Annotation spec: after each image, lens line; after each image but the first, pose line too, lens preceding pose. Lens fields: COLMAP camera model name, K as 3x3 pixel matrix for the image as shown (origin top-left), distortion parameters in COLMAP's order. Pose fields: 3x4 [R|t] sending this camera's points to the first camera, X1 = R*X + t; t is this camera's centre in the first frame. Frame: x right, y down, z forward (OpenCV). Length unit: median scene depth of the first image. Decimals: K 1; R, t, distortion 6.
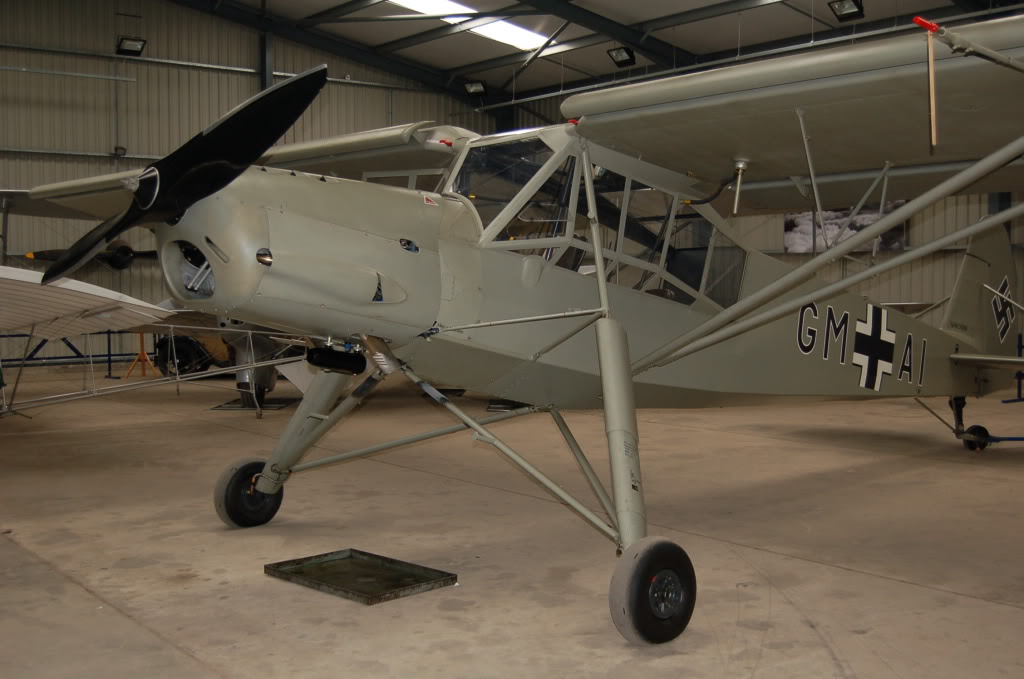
lens RADIAL K [[1123.1, 0, 512.0], [0, 1123.1, 339.5], [0, 0, 1]] dist [-0.130796, 0.000839]
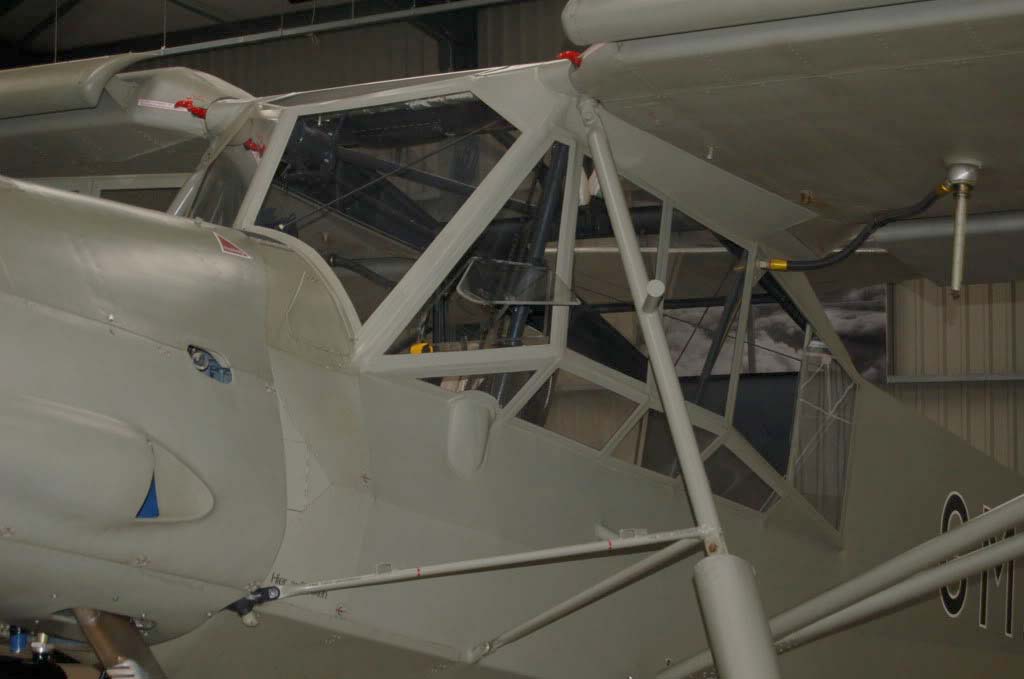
lens RADIAL K [[2236.8, 0, 512.0], [0, 2236.8, 339.5], [0, 0, 1]] dist [-0.019110, -0.358484]
pose [[0.972080, 0.008443, 0.234497, -0.151862], [0.015010, 0.995068, -0.098049, -0.016636], [-0.234168, 0.098832, 0.967160, 0.242560]]
